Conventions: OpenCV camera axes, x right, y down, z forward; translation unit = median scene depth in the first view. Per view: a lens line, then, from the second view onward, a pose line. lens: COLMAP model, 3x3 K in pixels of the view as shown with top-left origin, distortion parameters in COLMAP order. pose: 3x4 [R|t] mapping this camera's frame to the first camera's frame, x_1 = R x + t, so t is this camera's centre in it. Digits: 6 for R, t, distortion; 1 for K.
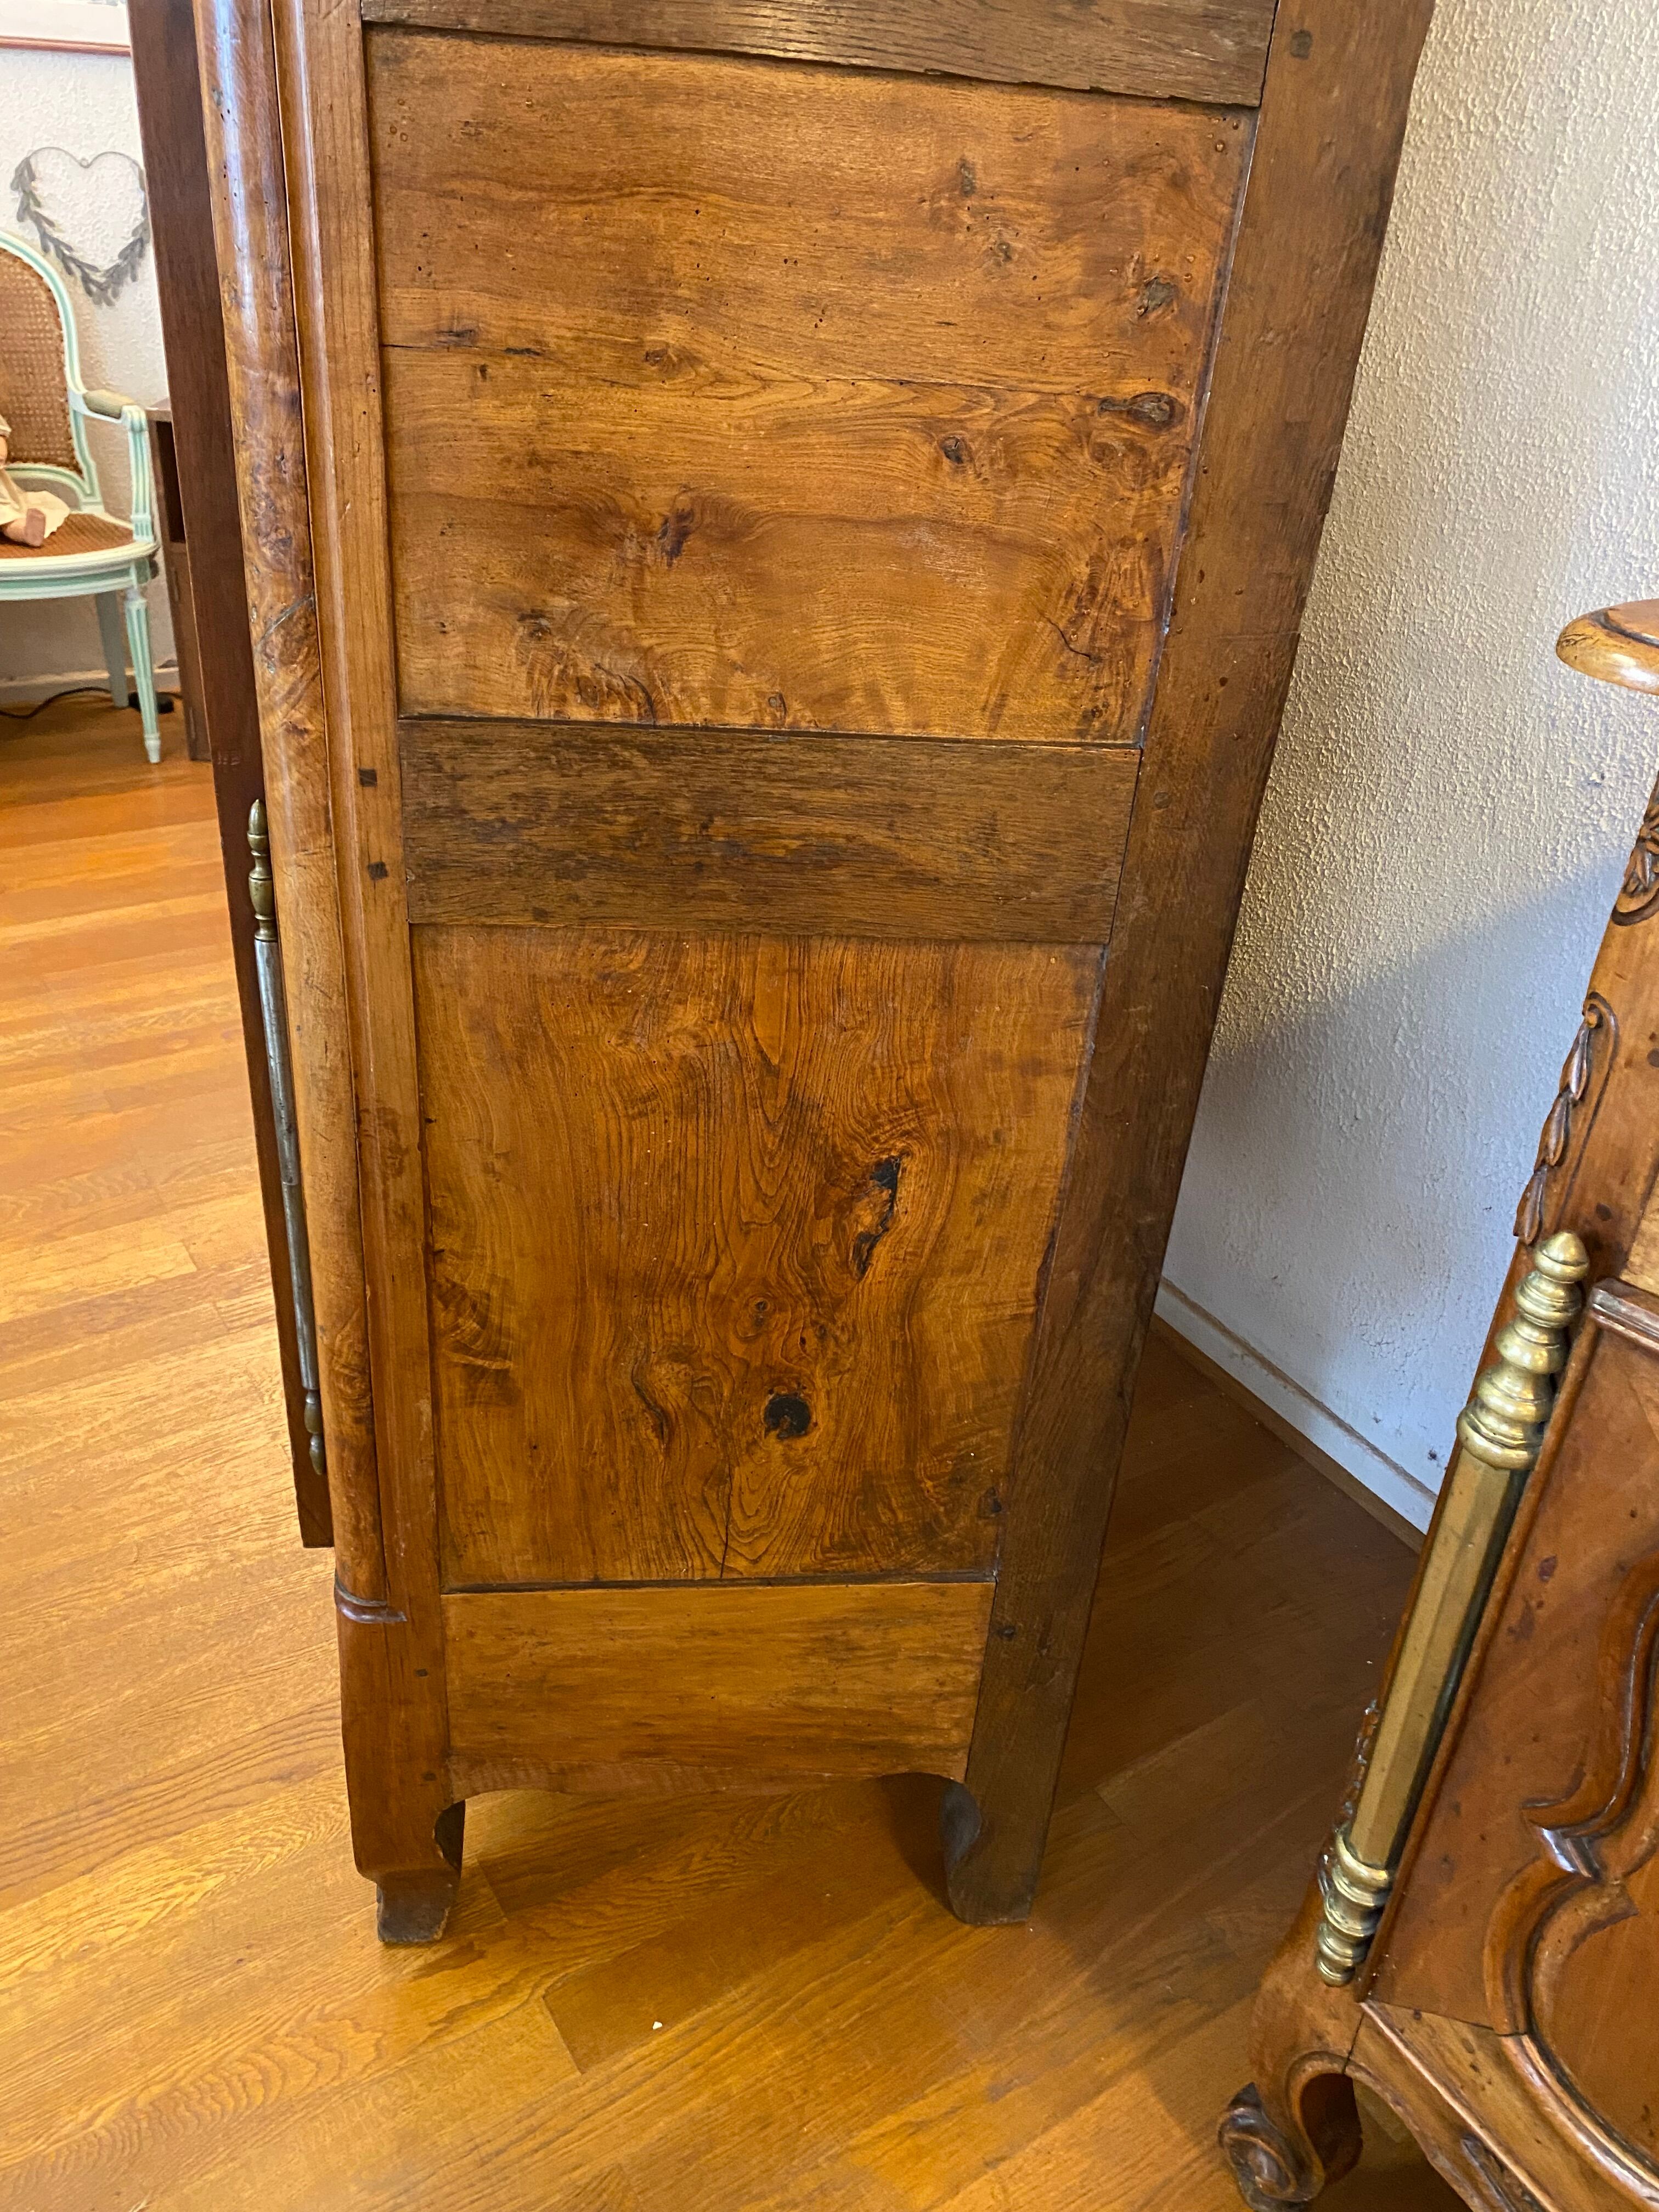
lens RADIAL K [[1692.8, 0, 813.9], [0, 1692.8, 1118.7], [0, 0, 1]] dist [0.041442, -0.047393]
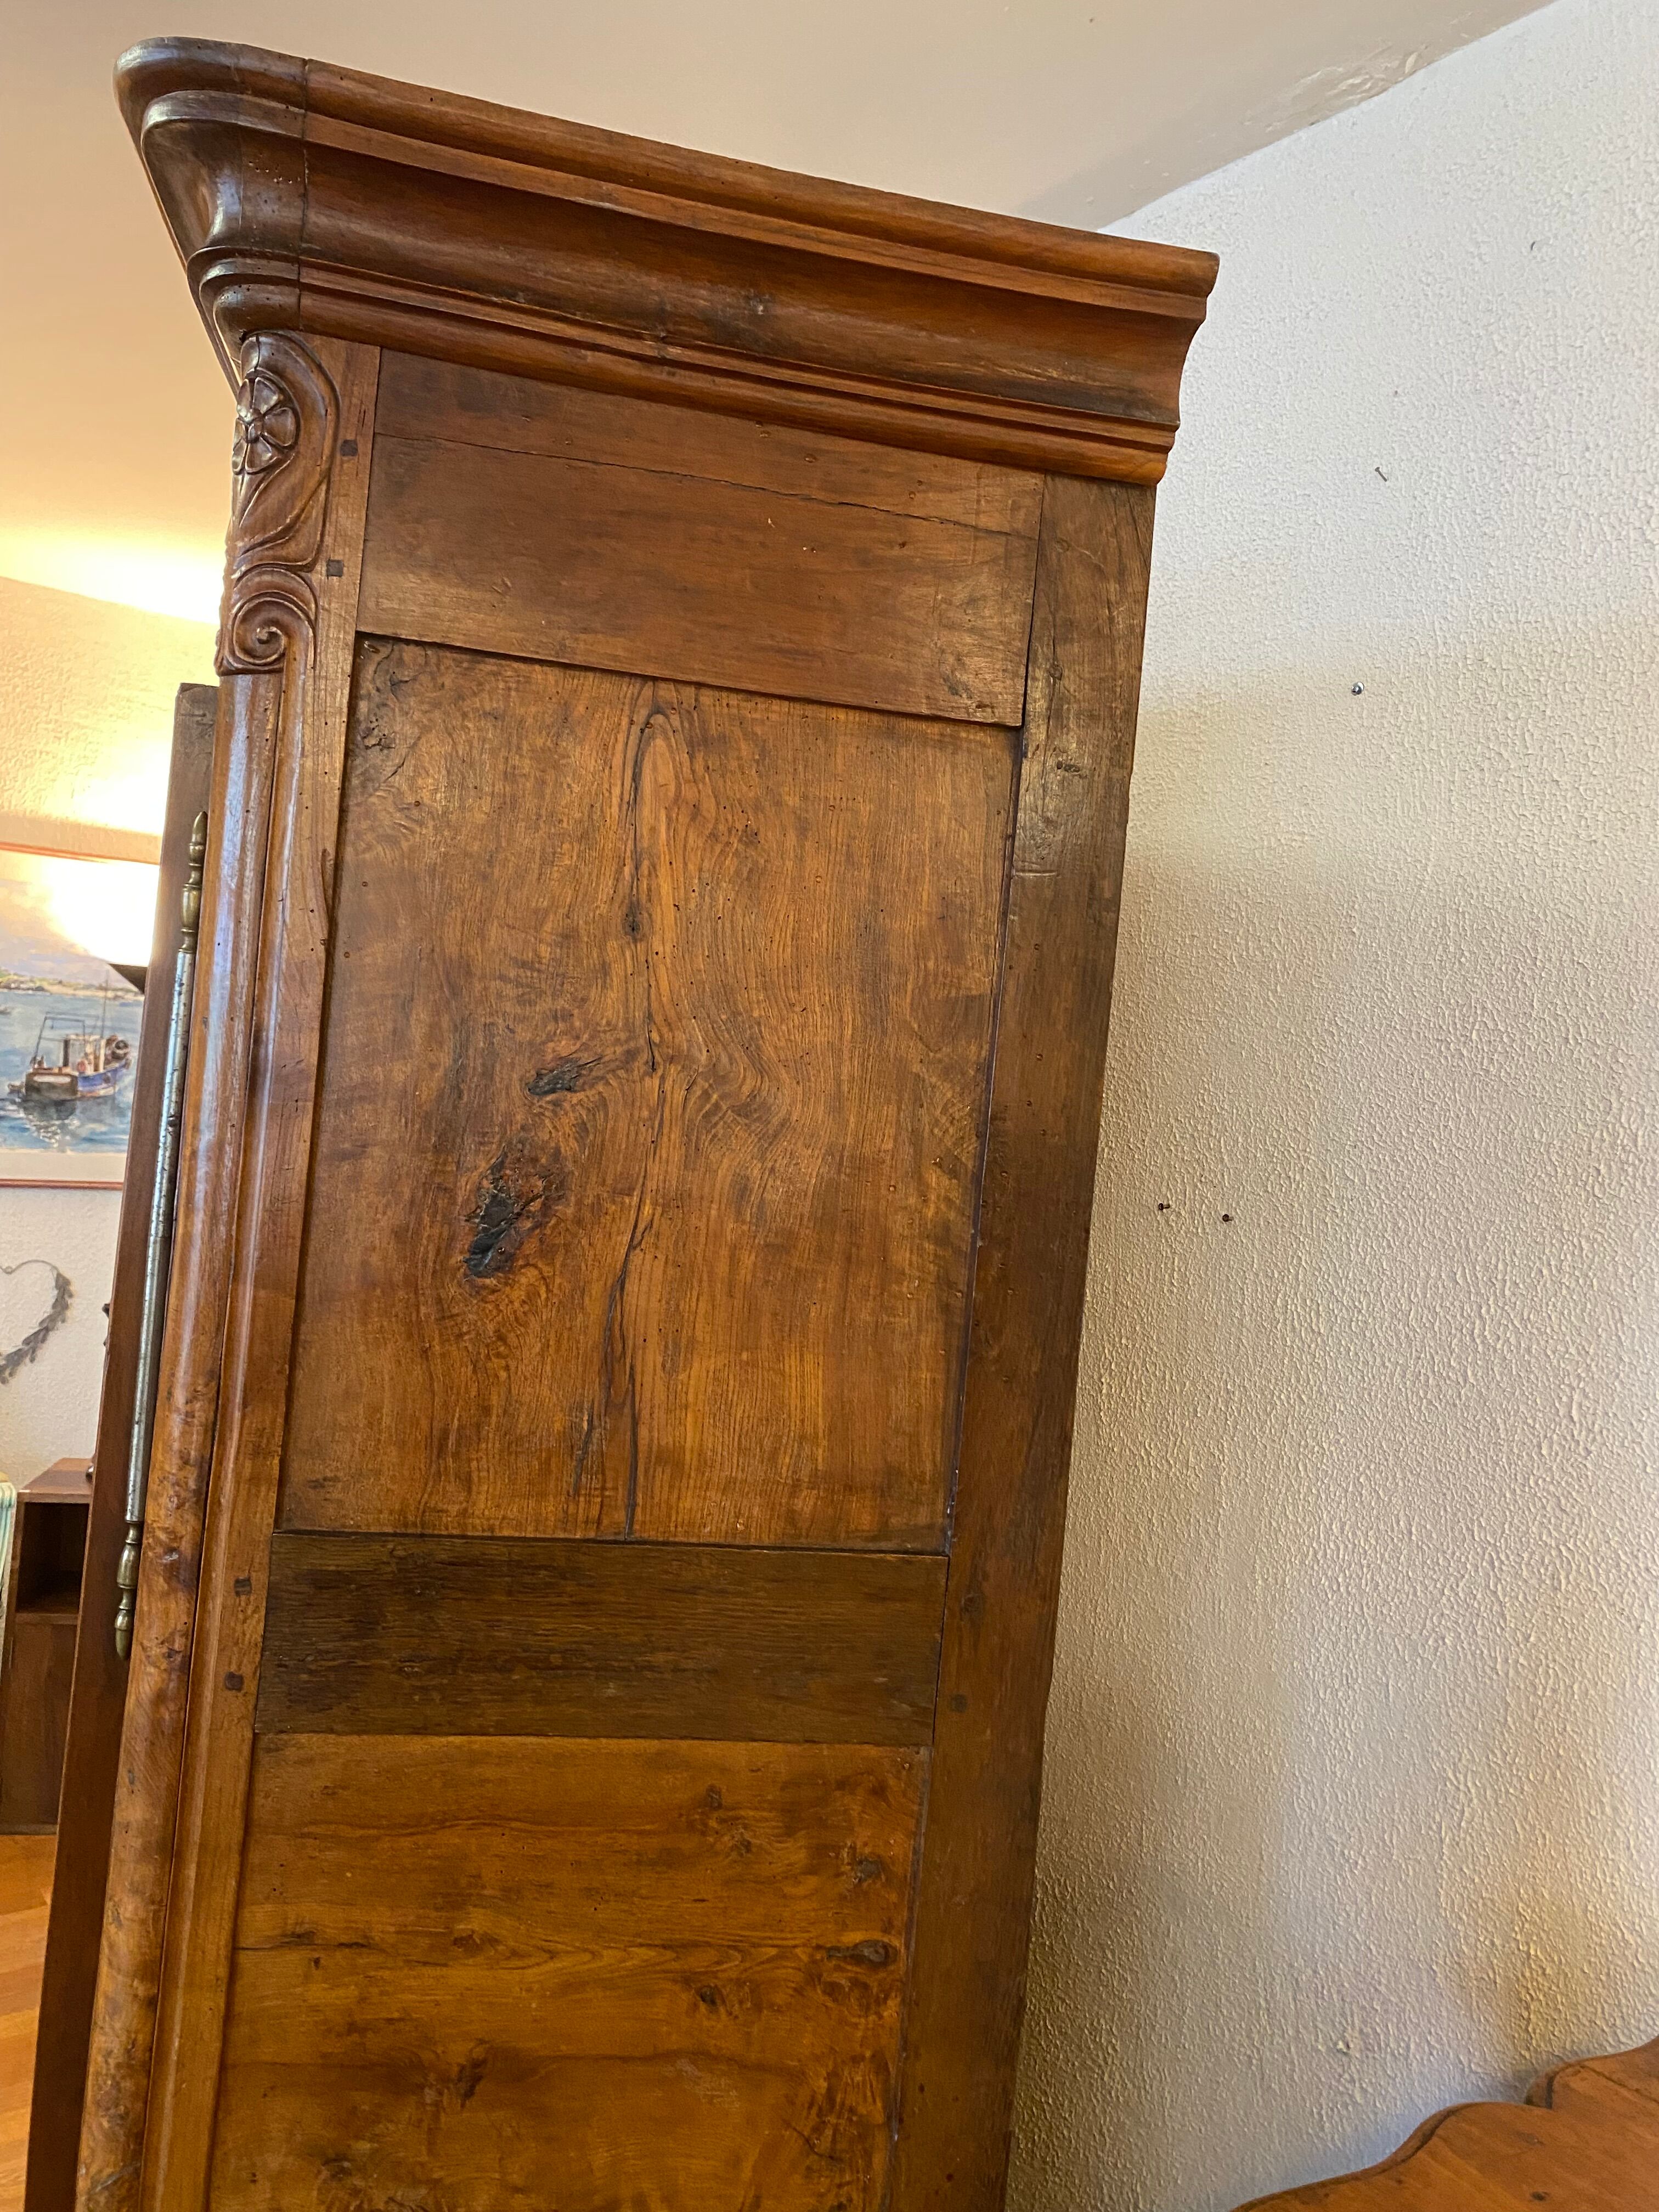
lens RADIAL K [[1692.8, 0, 819.3], [0, 1692.8, 1118.2], [0, 0, 1]] dist [0.041442, -0.047393]
pose [[0.995913, 0.021304, 0.087768, 0.041181], [0.025676, 0.864896, -0.501294, -0.325123], [-0.086590, 0.501499, 0.860814, -0.363685]]
